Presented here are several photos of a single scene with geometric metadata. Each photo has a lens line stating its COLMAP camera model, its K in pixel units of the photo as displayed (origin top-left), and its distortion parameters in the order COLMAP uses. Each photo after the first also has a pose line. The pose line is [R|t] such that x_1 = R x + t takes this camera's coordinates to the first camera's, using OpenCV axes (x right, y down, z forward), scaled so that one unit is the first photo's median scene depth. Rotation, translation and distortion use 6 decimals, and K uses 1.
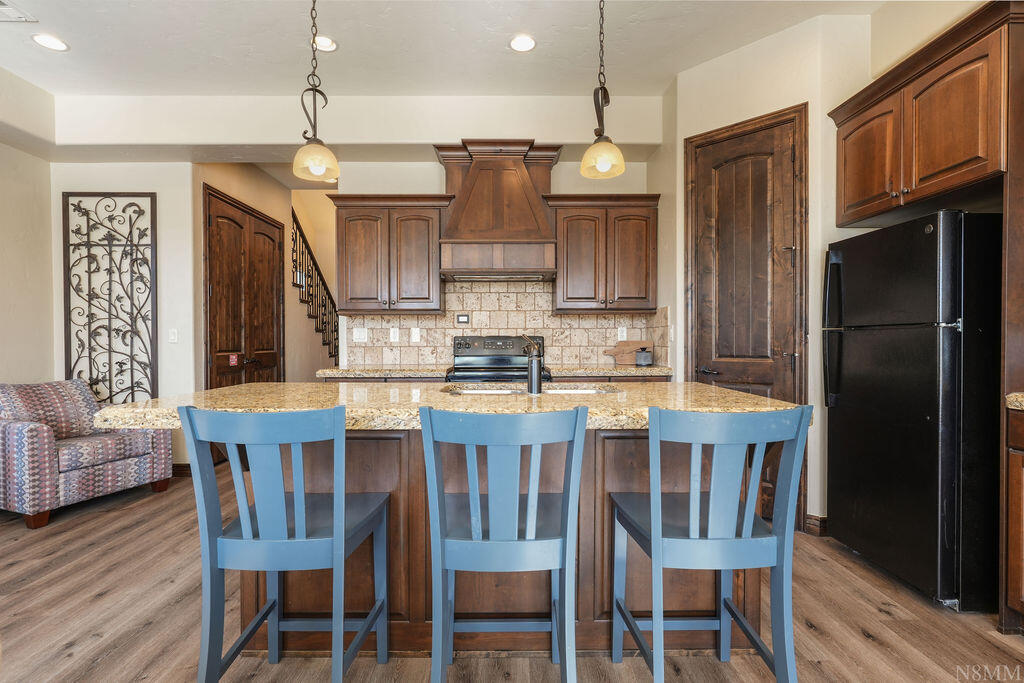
lens RADIAL K [[505.4, 0, 509.9], [0, 505.4, 344.6], [0, 0, 1]] dist [-0.004918, 0.004279]
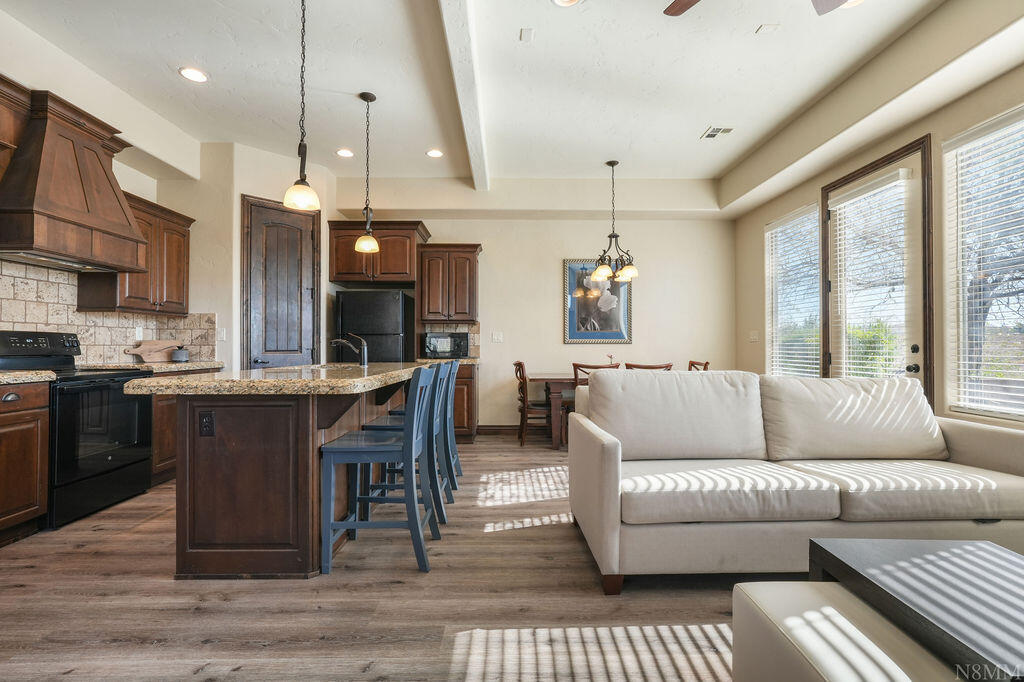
lens RADIAL K [[461.6, 0, 508.2], [0, 461.6, 341.4], [0, 0, 1]] dist [-0.004009, 0.003810]
pose [[0.008147, 0.013502, 0.999876, -0.752614], [0.008071, 0.999875, -0.013567, 0.015241], [-0.999934, 0.008180, 0.008037, 0.222100]]
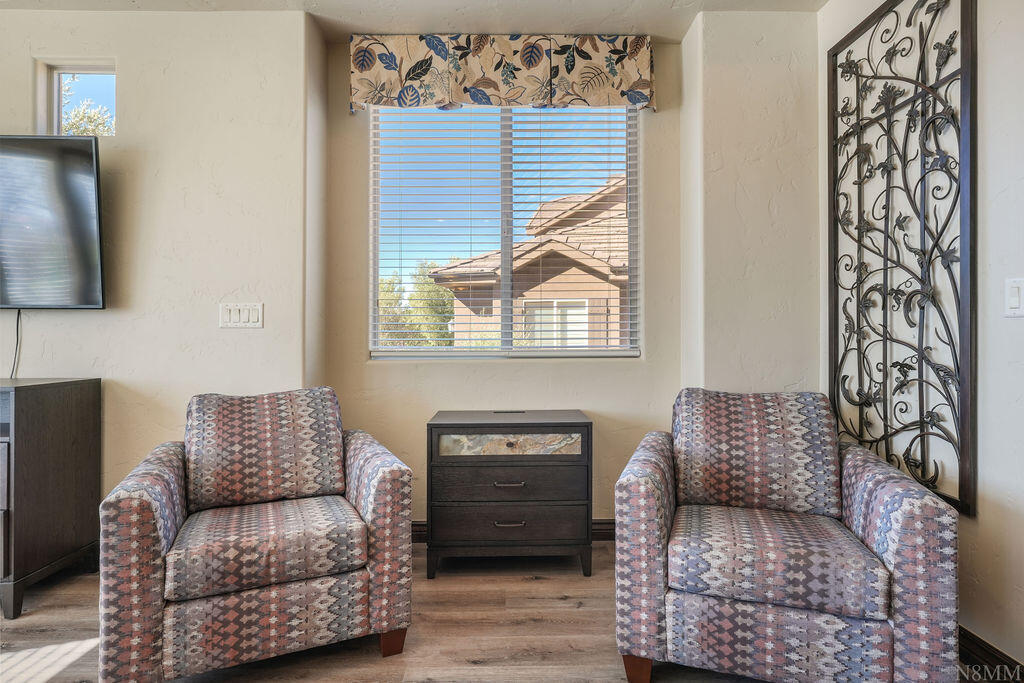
lens RADIAL K [[532.7, 0, 522.6], [0, 532.7, 340.5], [0, 0, 1]] dist [-0.005238, -0.001351]
pose [[0.009706, 0.009955, -0.999903, -0.302306], [-0.006348, 0.999931, 0.009893, 0.011683], [0.999933, 0.006251, 0.009769, 0.658229]]
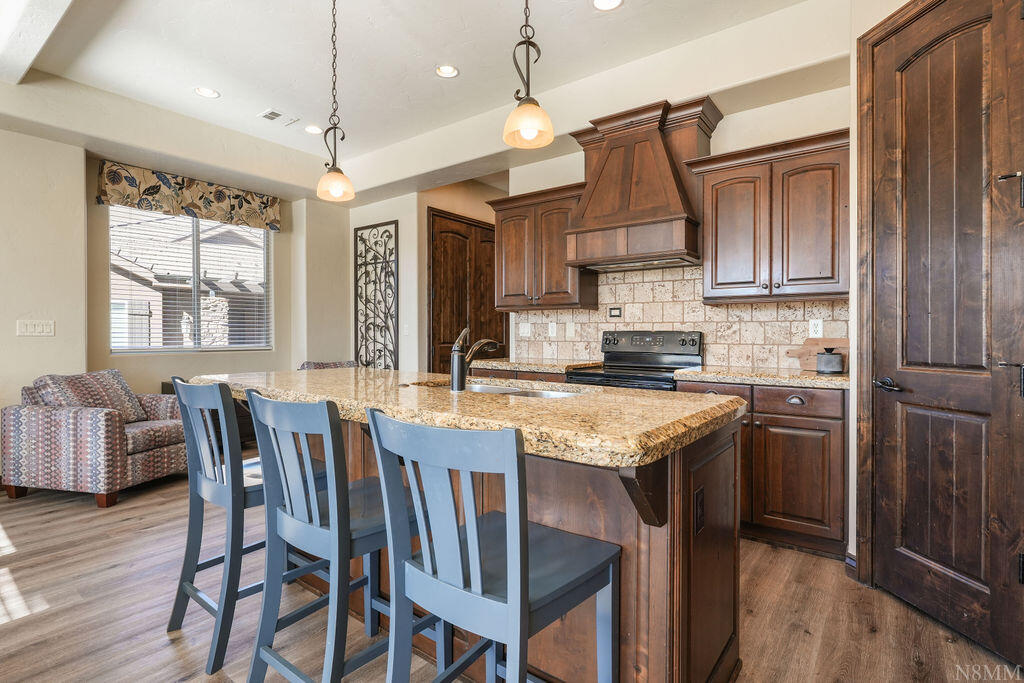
lens RADIAL K [[505.4, 0, 512.0], [0, 505.4, 336.6], [0, 0, 1]] dist [-0.004918, 0.004279]
pose [[0.789664, 0.009431, -0.613467, 0.331242], [-0.012025, 0.999928, -0.000107, -0.003928], [0.613421, 0.007462, 0.789721, 0.155958]]
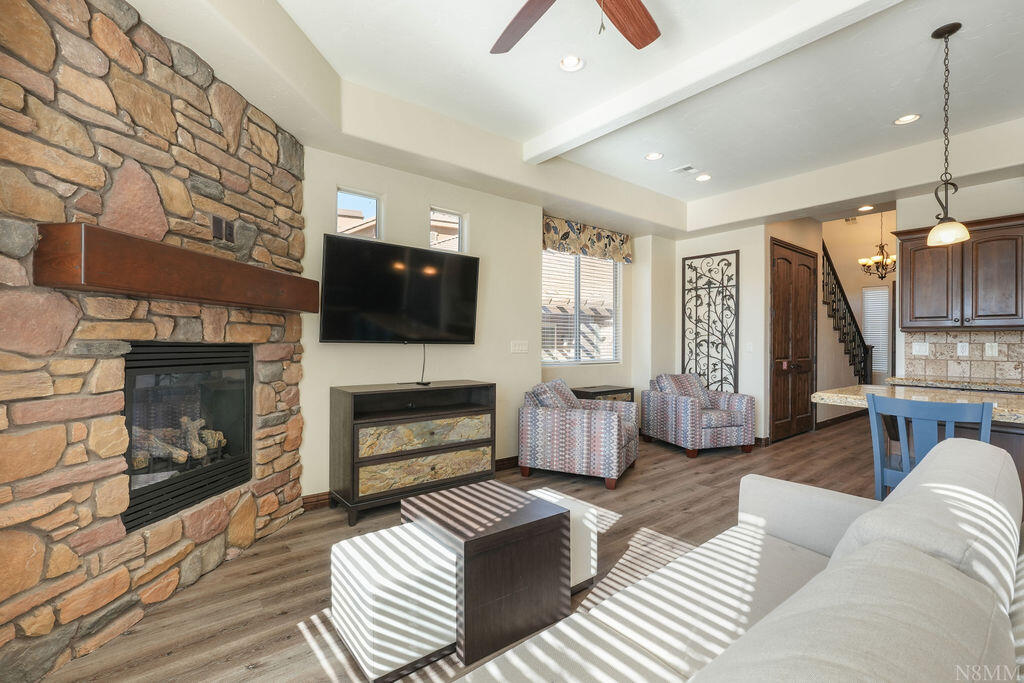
lens RADIAL K [[461.6, 0, 513.8], [0, 461.6, 339.5], [0, 0, 1]] dist [-0.004009, 0.003810]
pose [[0.625486, 0.003519, -0.780228, -0.062672], [-0.016423, 0.999828, -0.008657, -0.016379], [0.780063, 0.018229, 0.625436, -0.349840]]
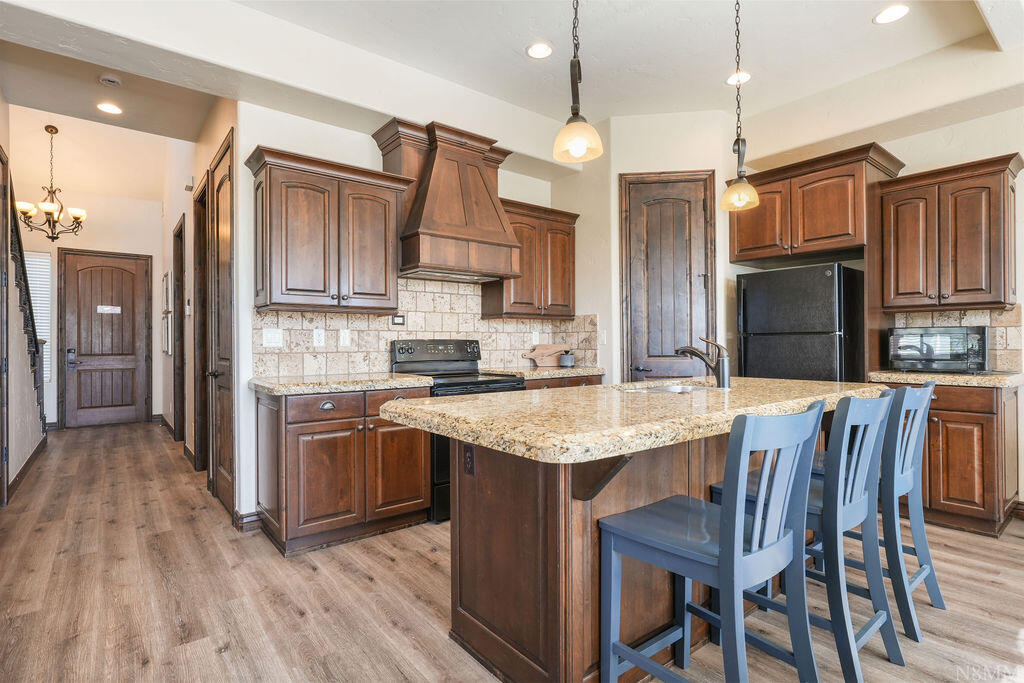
lens RADIAL K [[505.4, 0, 516.5], [0, 505.4, 343.1], [0, 0, 1]] dist [-0.004918, 0.004279]
pose [[0.787831, -0.002269, 0.615887, -0.480940], [0.008364, 0.999940, -0.007015, -0.002729], [-0.615834, 0.010677, 0.787803, 0.181826]]
